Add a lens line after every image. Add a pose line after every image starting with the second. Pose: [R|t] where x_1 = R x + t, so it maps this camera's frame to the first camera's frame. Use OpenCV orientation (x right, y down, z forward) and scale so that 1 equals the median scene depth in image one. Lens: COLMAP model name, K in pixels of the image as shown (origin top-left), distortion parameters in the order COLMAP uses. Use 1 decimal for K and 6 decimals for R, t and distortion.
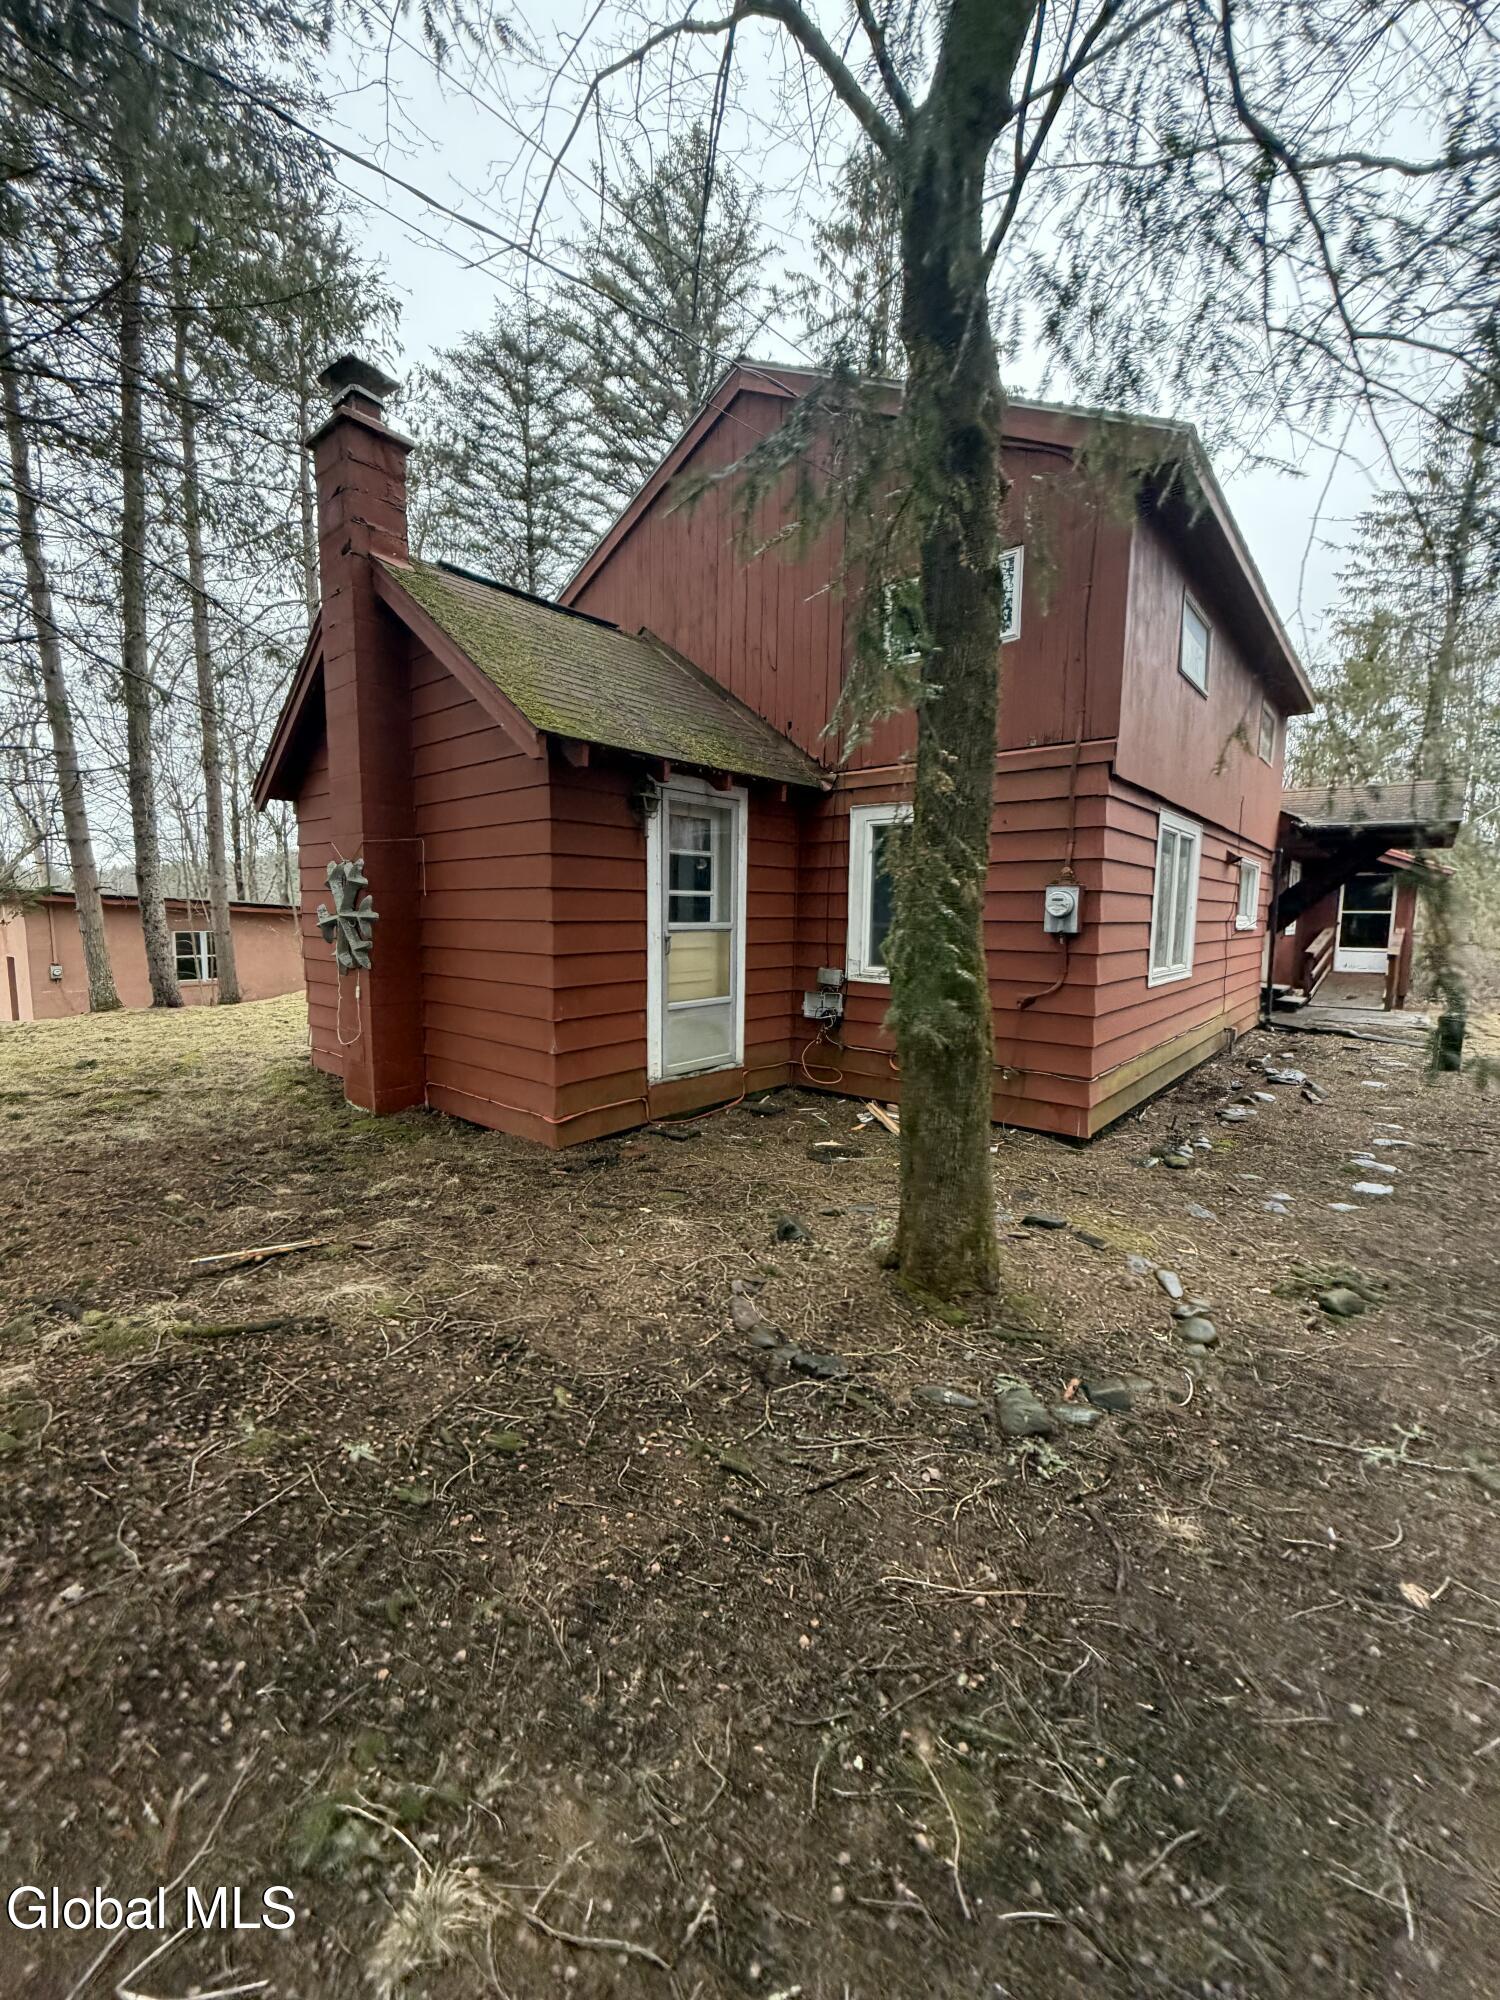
lens RADIAL K [[796.3, 0, 750.1], [0, 796.3, 996.3], [0, 0, 1]] dist [-0.000934, -0.000235]
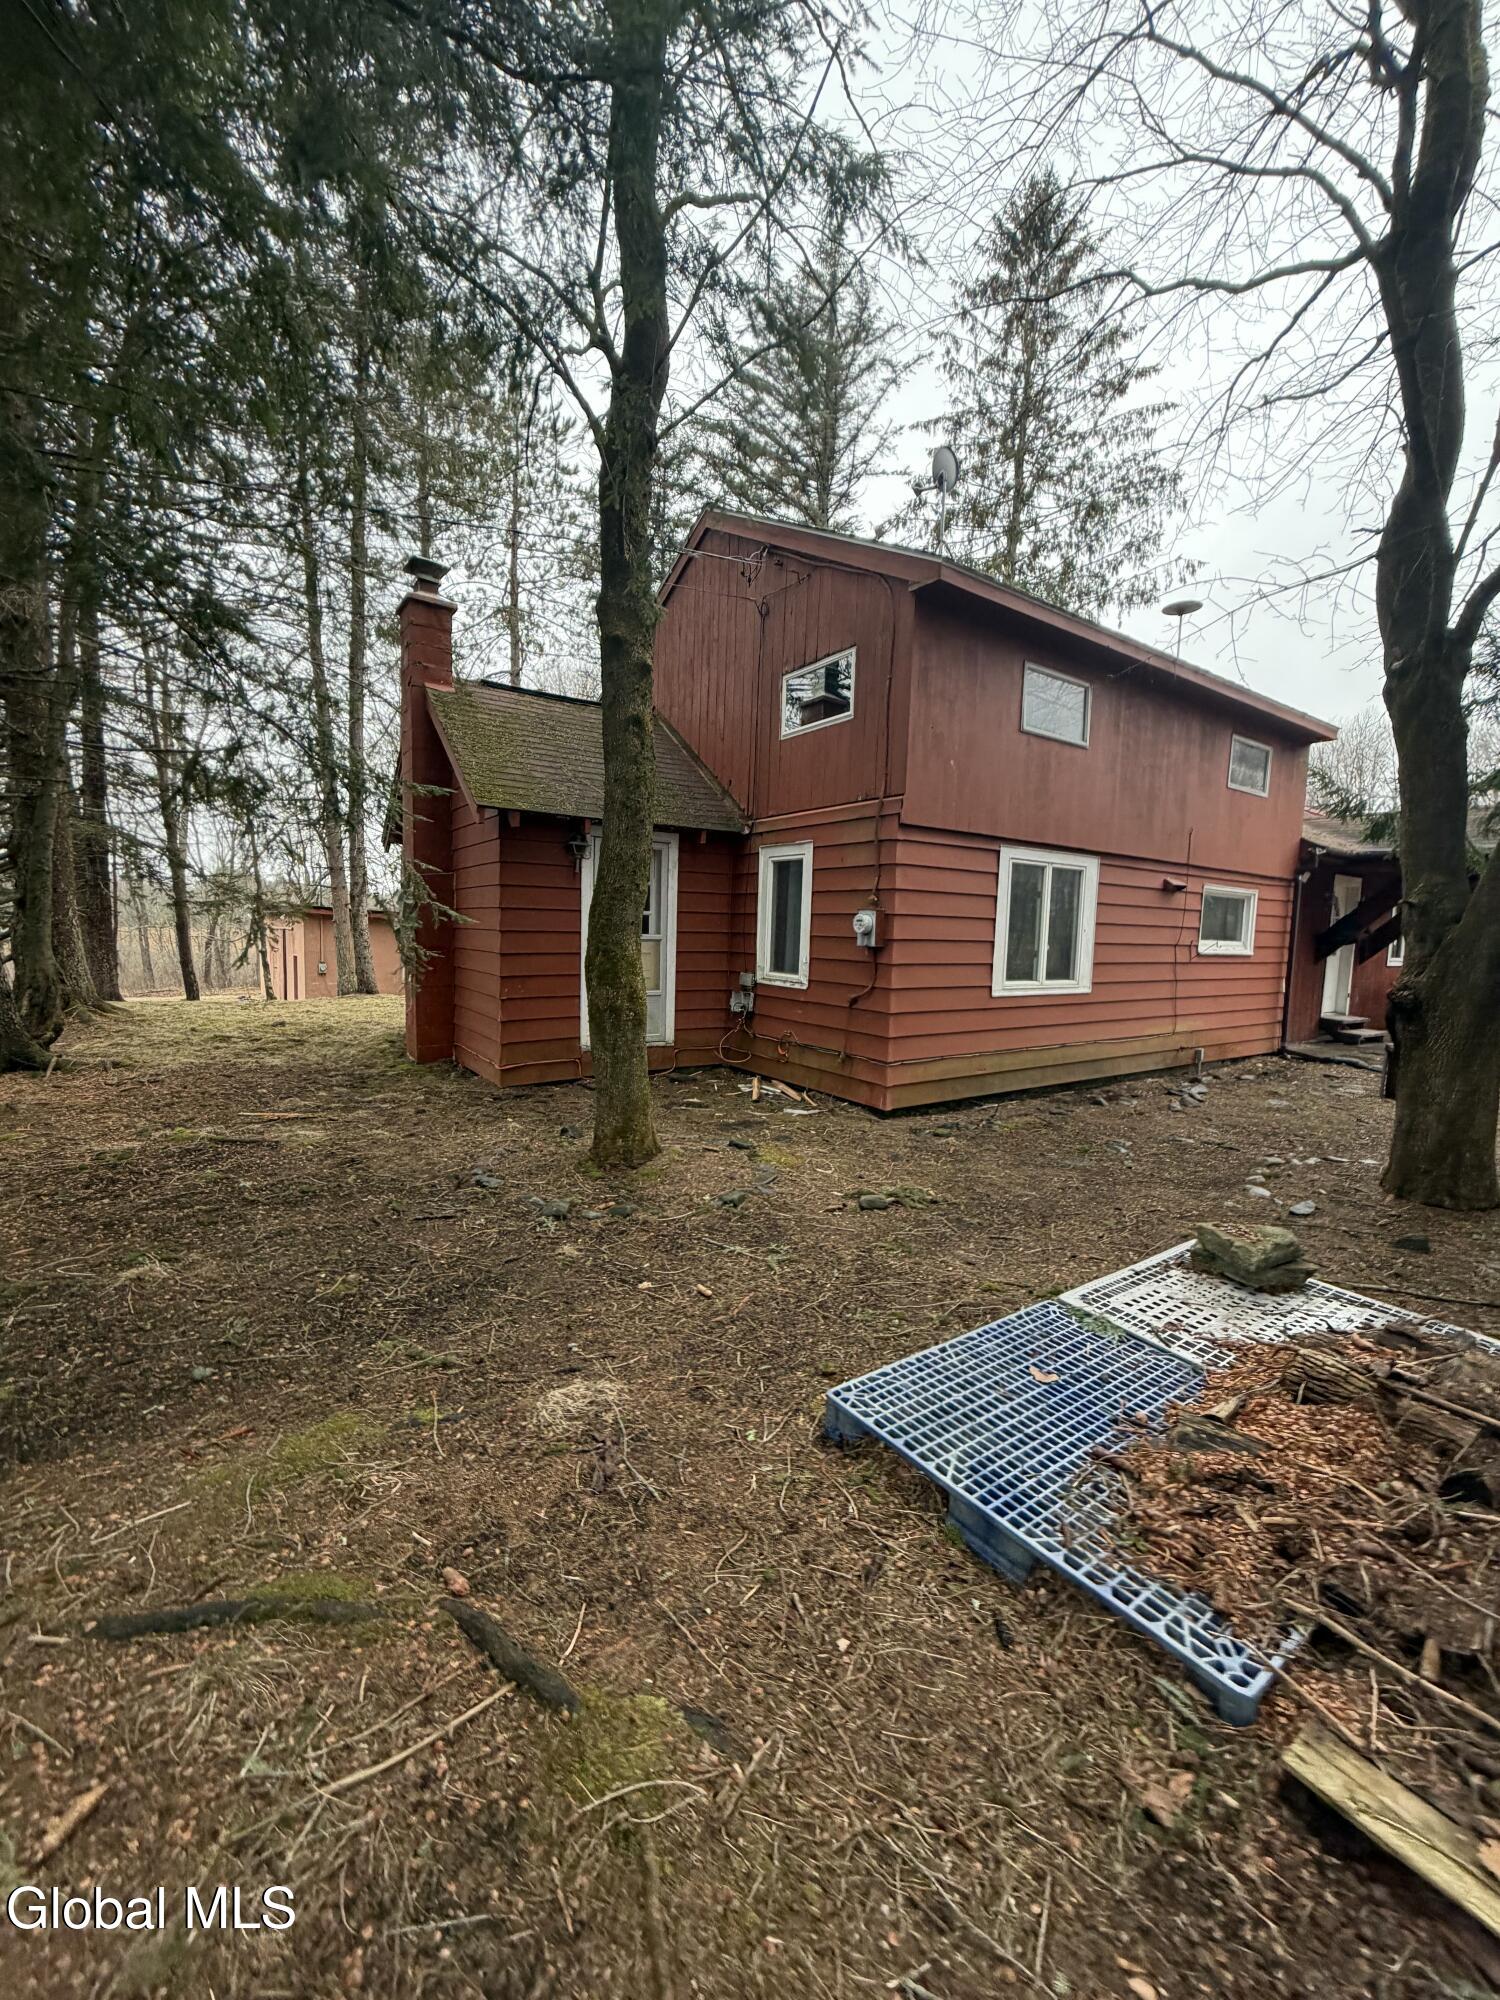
lens RADIAL K [[796.3, 0, 751.7], [0, 796.3, 997.6], [0, 0, 1]] dist [-0.000934, -0.000235]
pose [[0.965159, 0.039659, -0.258642, 0.556385], [-0.045604, 0.998815, -0.017021, 0.032201], [0.257661, 0.028223, 0.965823, -0.282832]]
